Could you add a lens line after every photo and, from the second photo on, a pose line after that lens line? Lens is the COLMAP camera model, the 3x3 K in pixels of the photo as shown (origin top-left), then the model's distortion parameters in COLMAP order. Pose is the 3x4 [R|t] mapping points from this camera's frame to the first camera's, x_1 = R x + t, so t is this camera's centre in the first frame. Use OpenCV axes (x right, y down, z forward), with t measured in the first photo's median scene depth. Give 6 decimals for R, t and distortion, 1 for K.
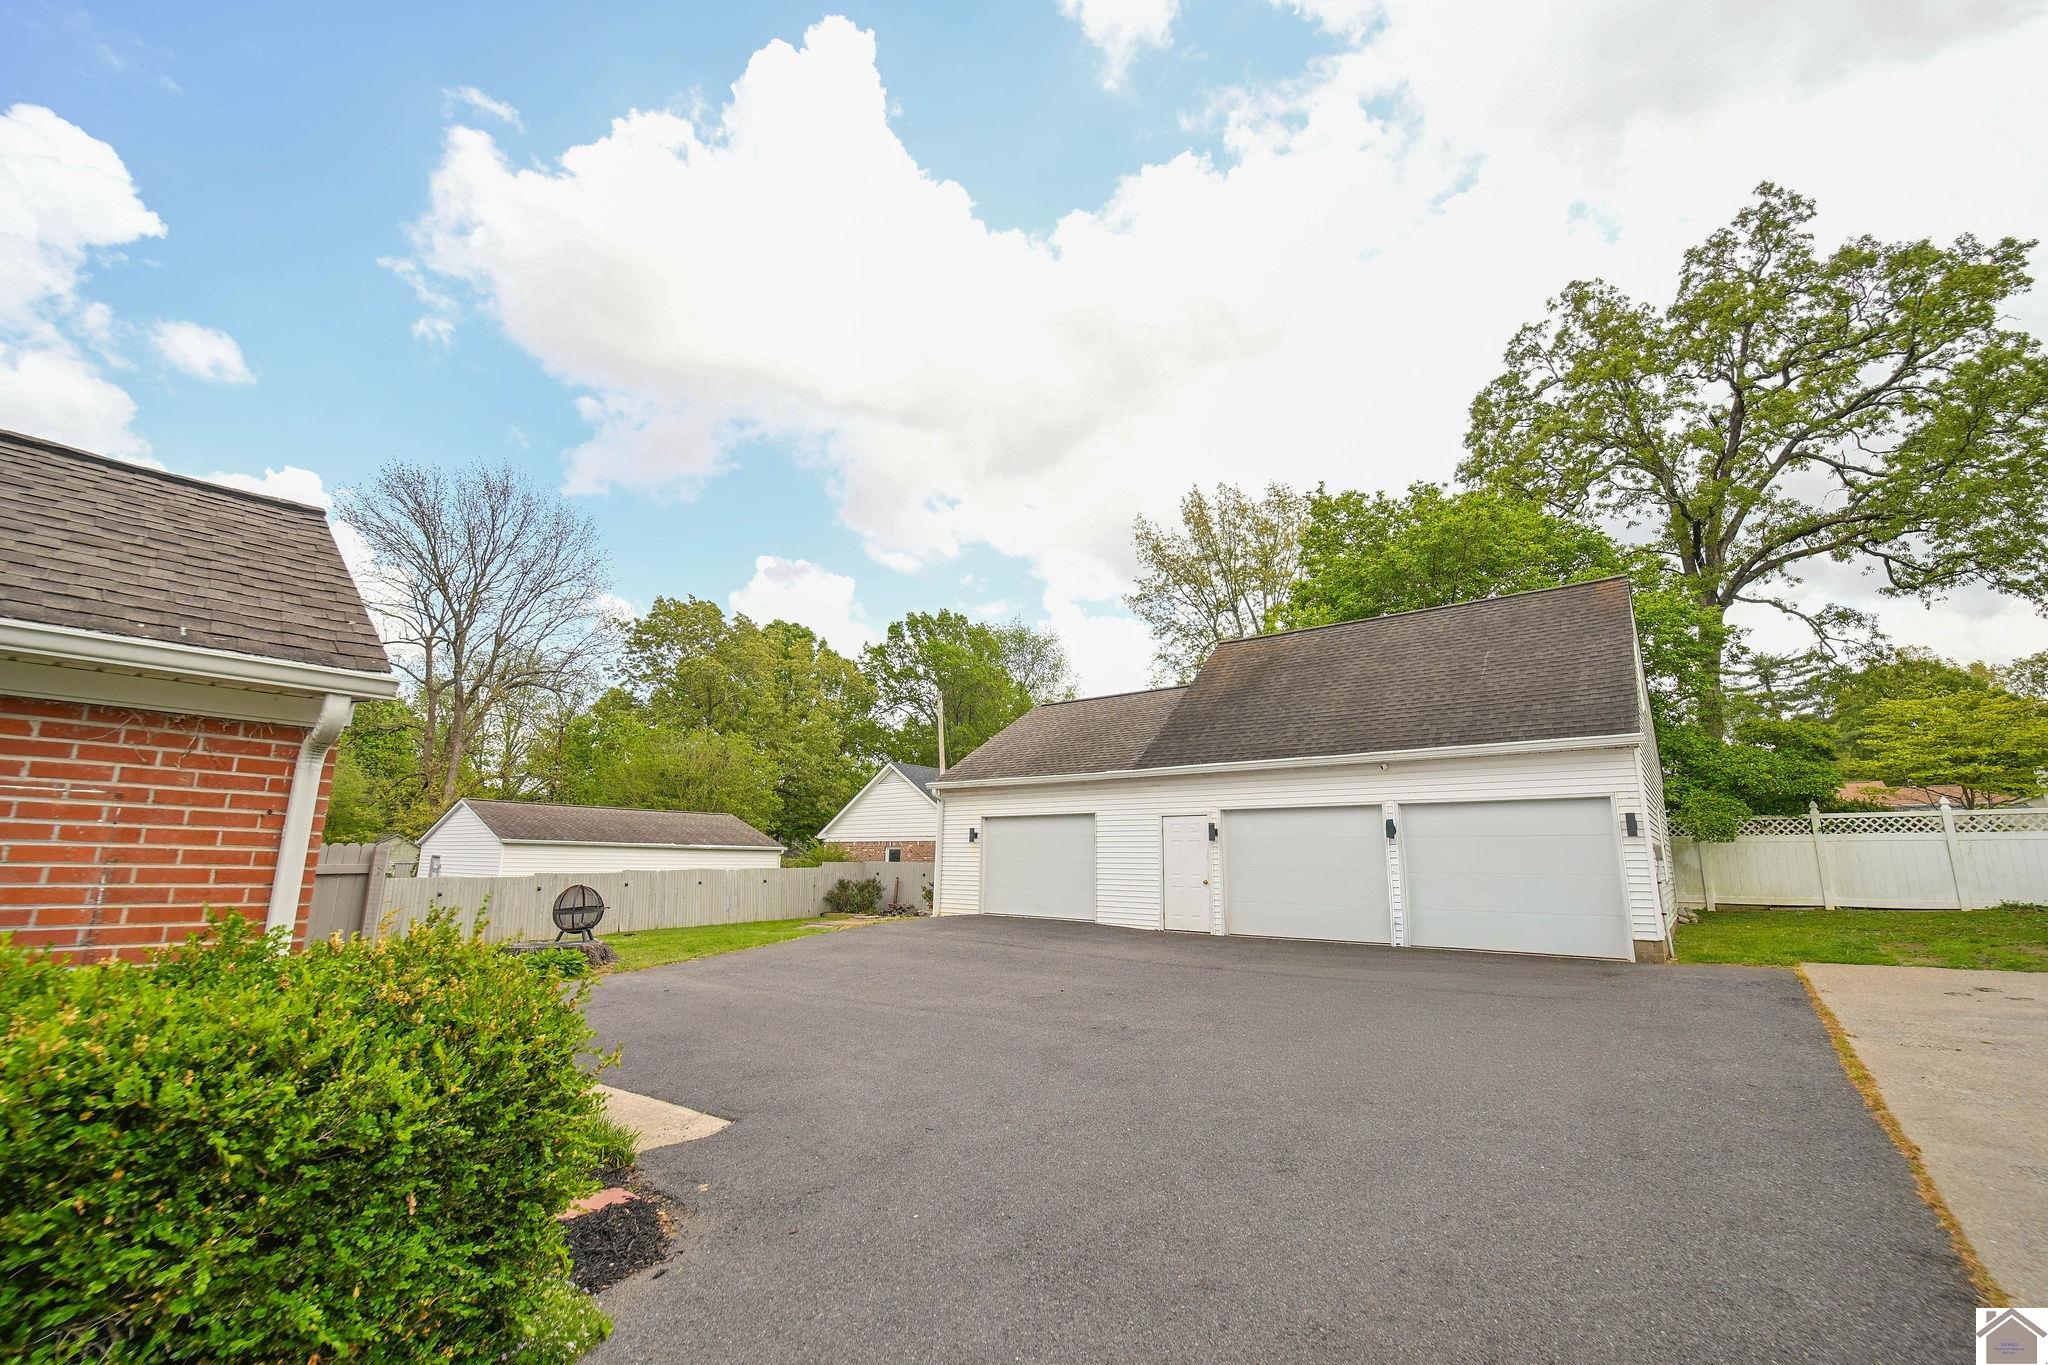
lens RADIAL K [[833.0, 0, 1024.0], [0, 833.0, 682.5], [0, 0, 1]] dist [-0.020500, 0.000037]
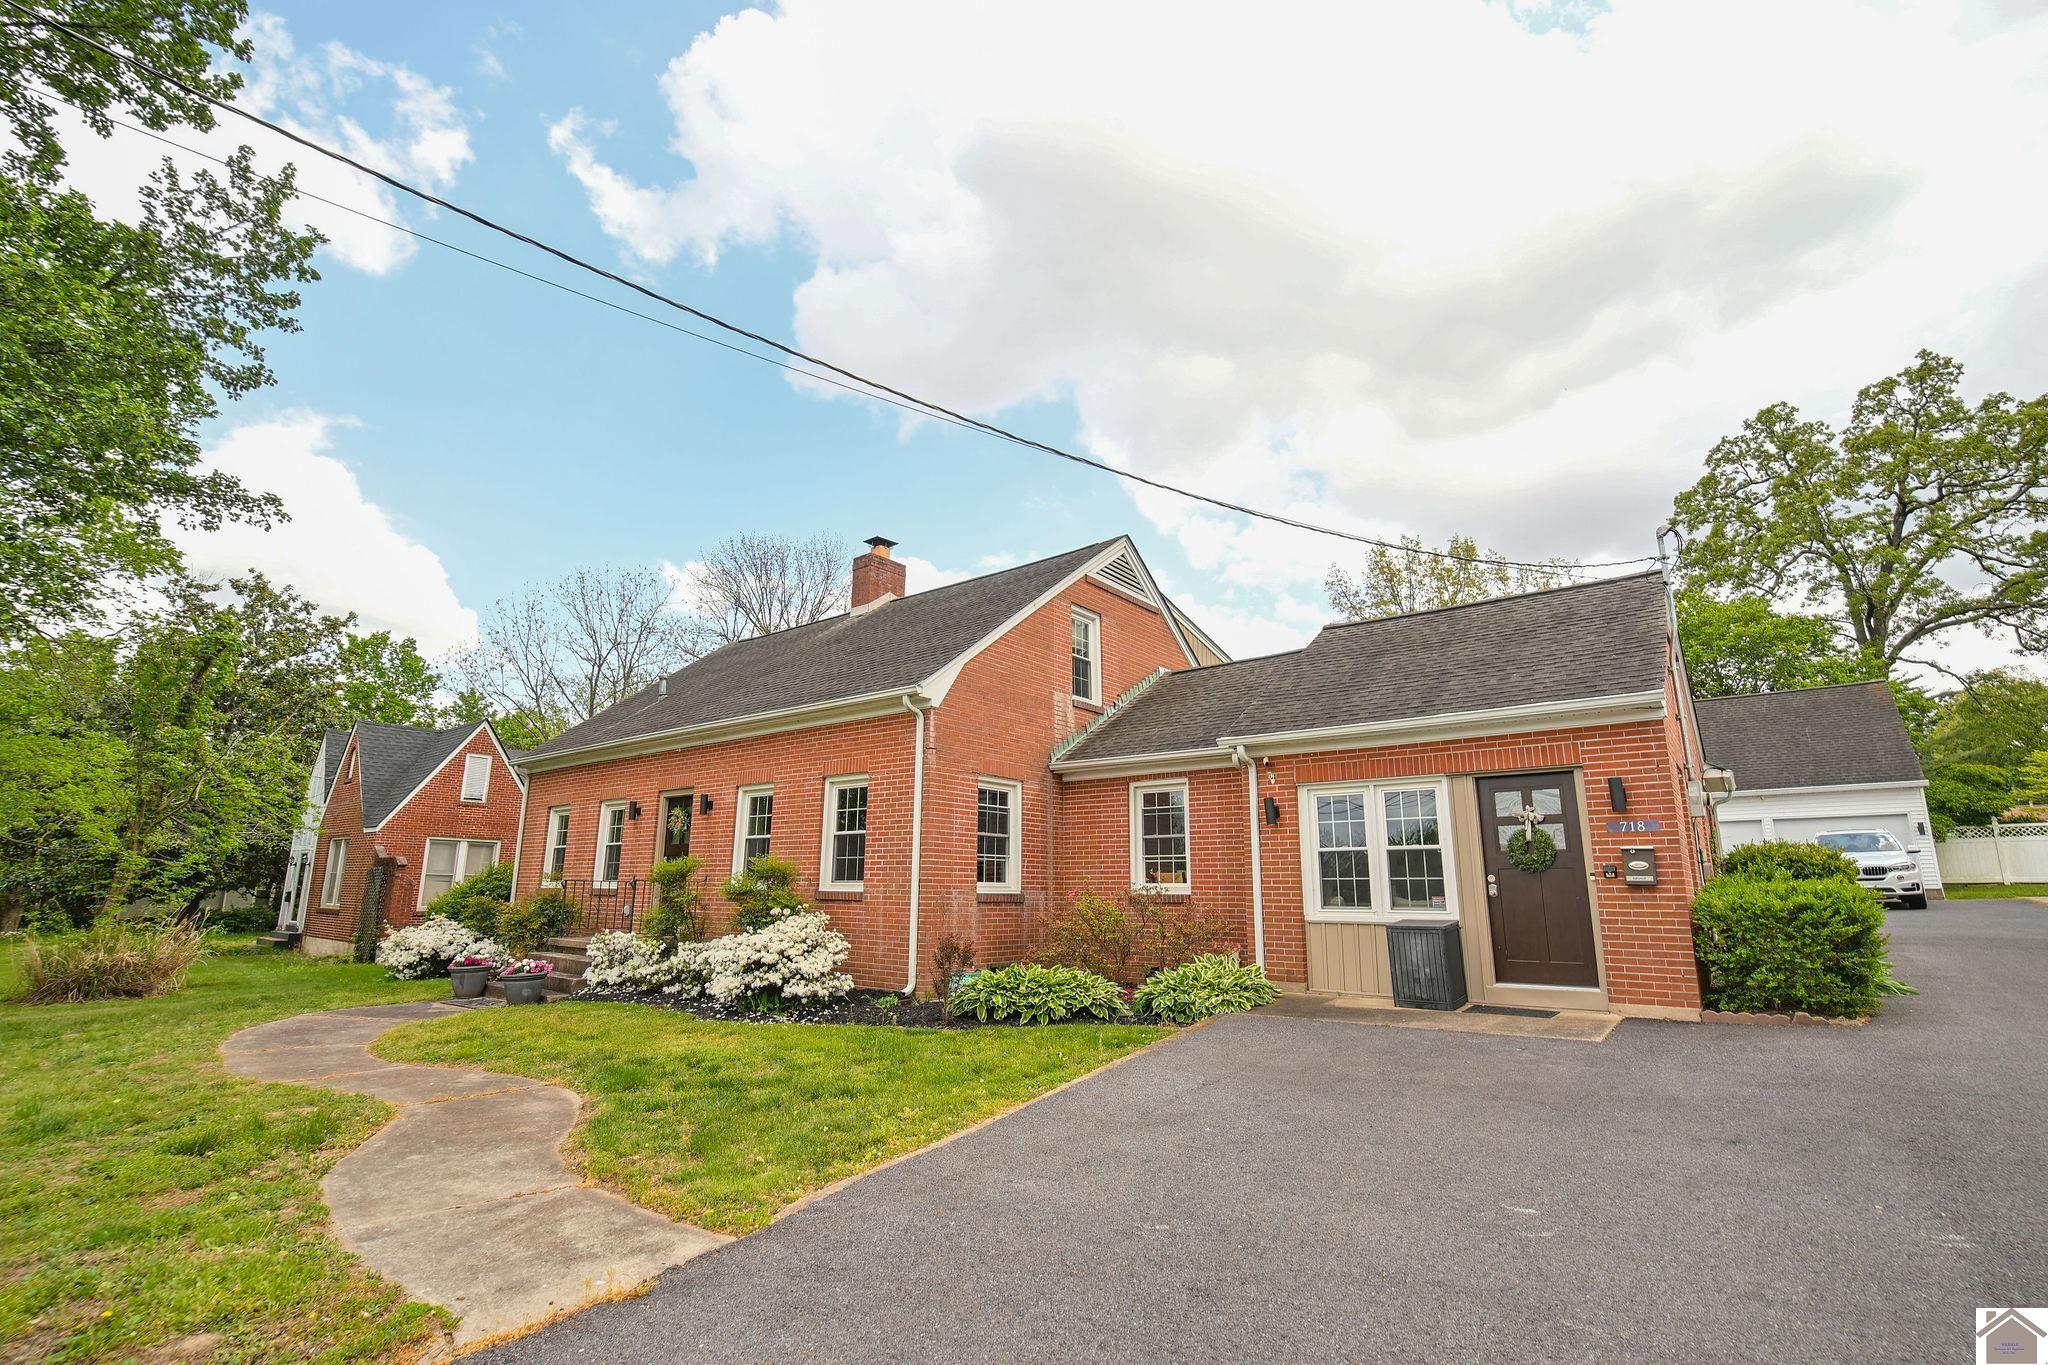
lens RADIAL K [[937.8, 0, 1024.0], [0, 937.8, 682.5], [0, 0, 1]] dist [-0.016677, 0.000552]
pose [[0.999845, -0.007374, 0.015986, -0.539233], [0.007590, 0.999880, -0.013477, -0.059824], [-0.015885, 0.013596, 0.999781, -0.433721]]
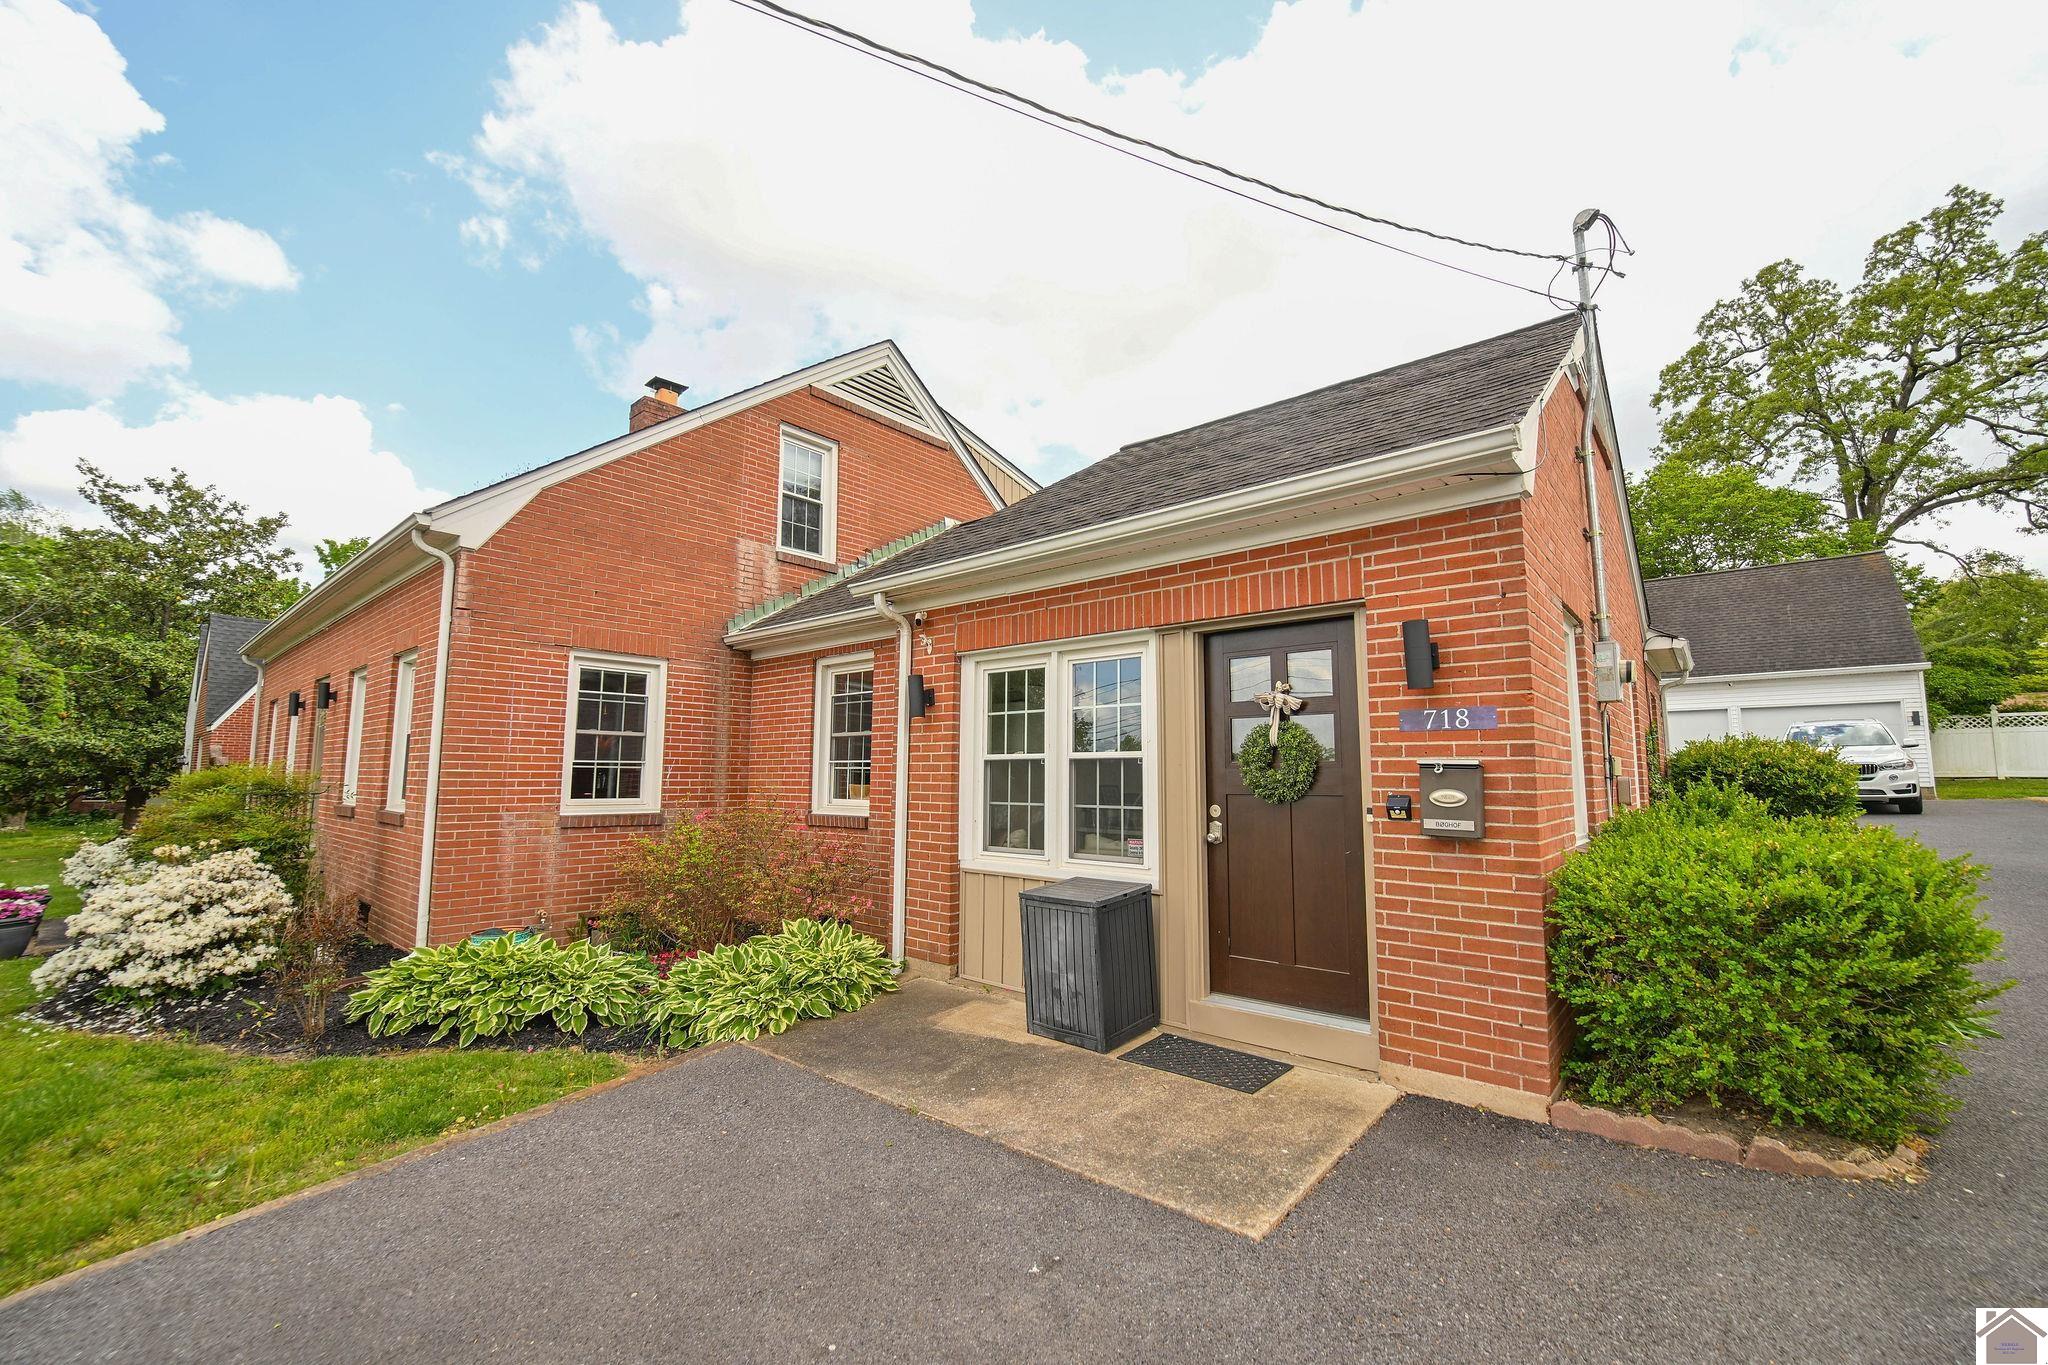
lens RADIAL K [[846.0, 0, 1021.3], [0, 846.0, 684.0], [0, 0, 1]] dist [-0.024706, 0.004995]
pose [[0.999588, -0.016716, -0.023327, -0.398805], [0.018898, 0.995133, 0.096716, -0.035021], [0.021597, -0.097117, 0.995039, -0.265380]]
